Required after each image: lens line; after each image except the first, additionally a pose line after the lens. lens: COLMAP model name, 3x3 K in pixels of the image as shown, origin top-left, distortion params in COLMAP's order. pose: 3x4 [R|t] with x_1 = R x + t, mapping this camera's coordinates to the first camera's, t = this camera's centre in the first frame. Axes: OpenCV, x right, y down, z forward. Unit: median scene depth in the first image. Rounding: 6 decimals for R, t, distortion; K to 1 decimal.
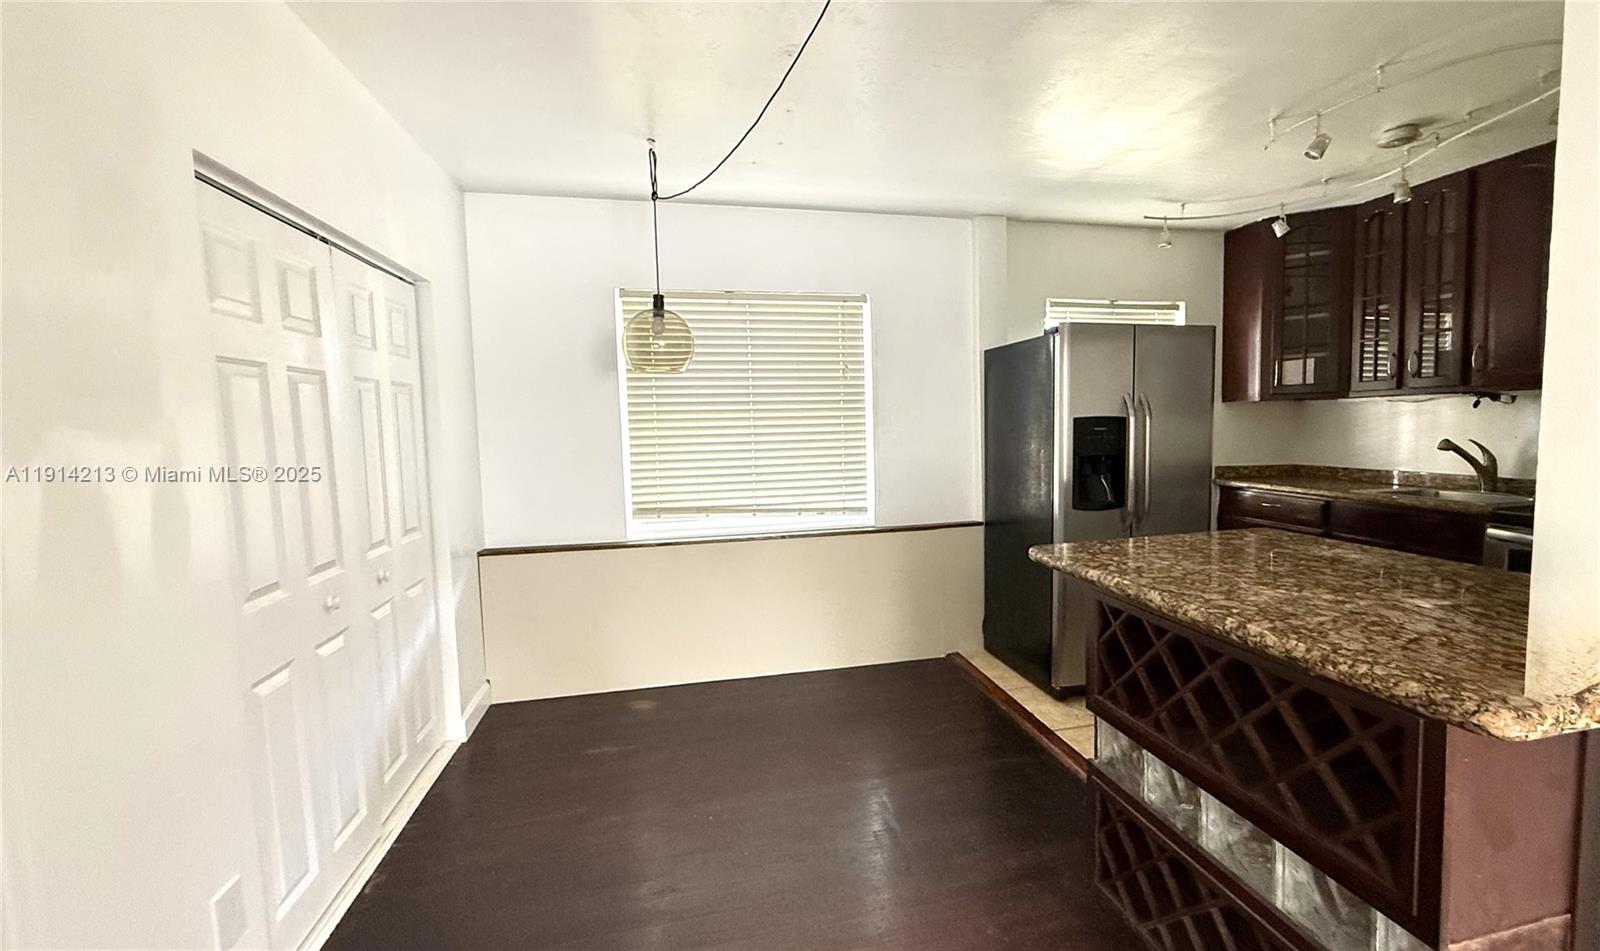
lens RADIAL K [[671.2, 0, 846.9], [0, 671.2, 474.8], [0, 0, 1]] dist [-0.000582, -0.000122]
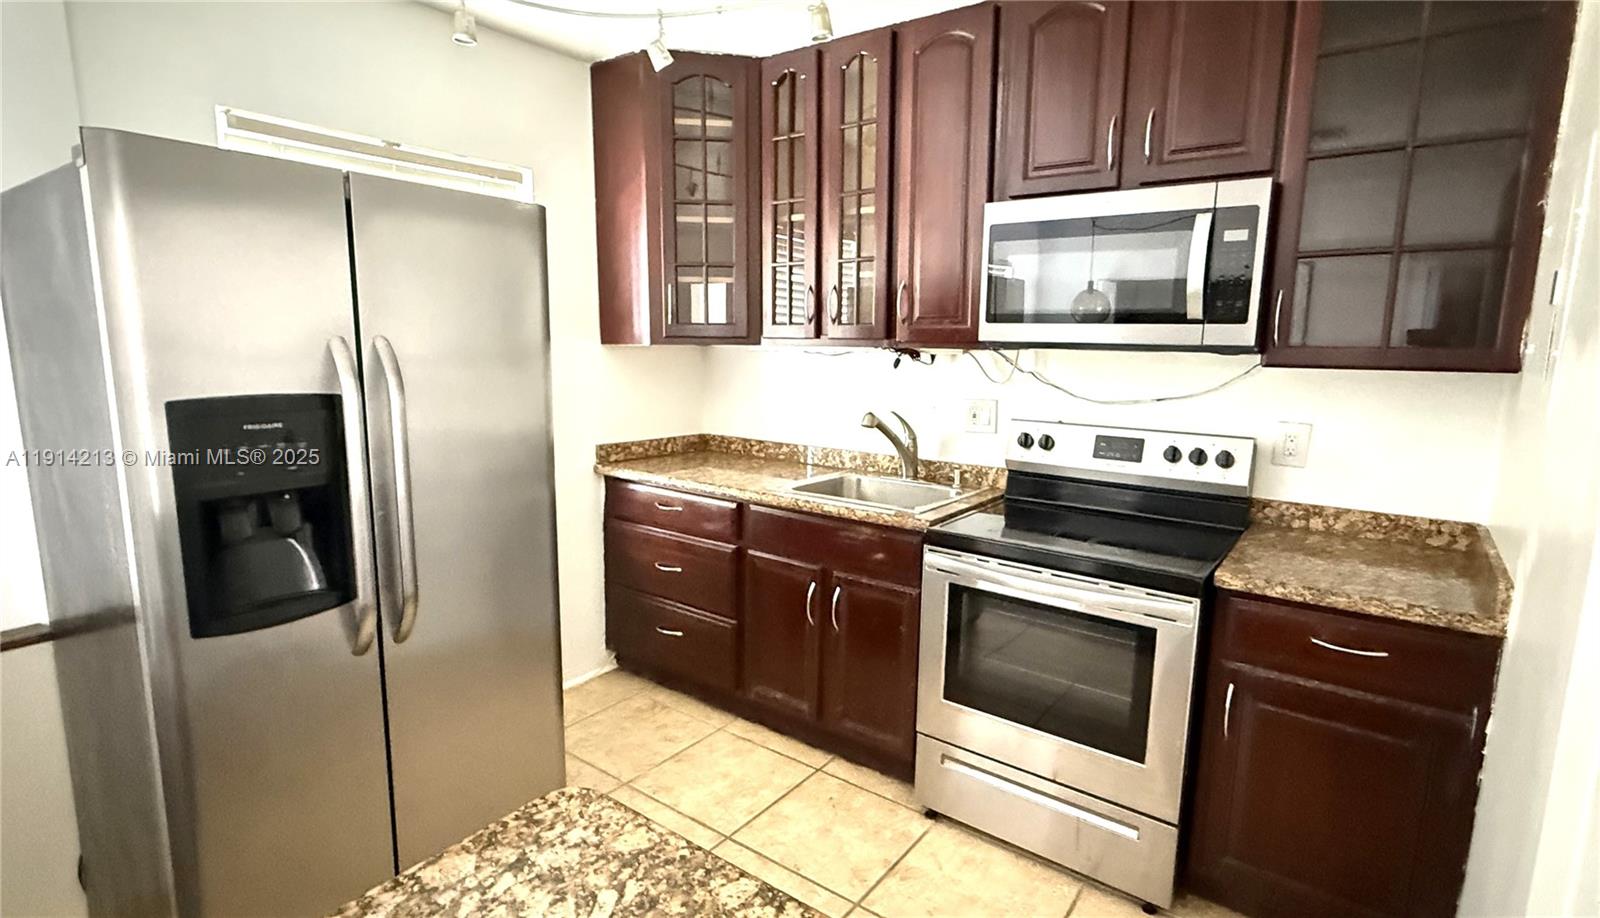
lens RADIAL K [[780.8, 0, 819.0], [0, 780.8, 466.7], [0, 0, 1]] dist [0.000549, 0.000563]
pose [[0.759472, -0.074442, 0.646266, 0.285850], [0.020489, 0.995675, 0.090612, -0.068728], [-0.650217, -0.055576, 0.757713, 0.372804]]
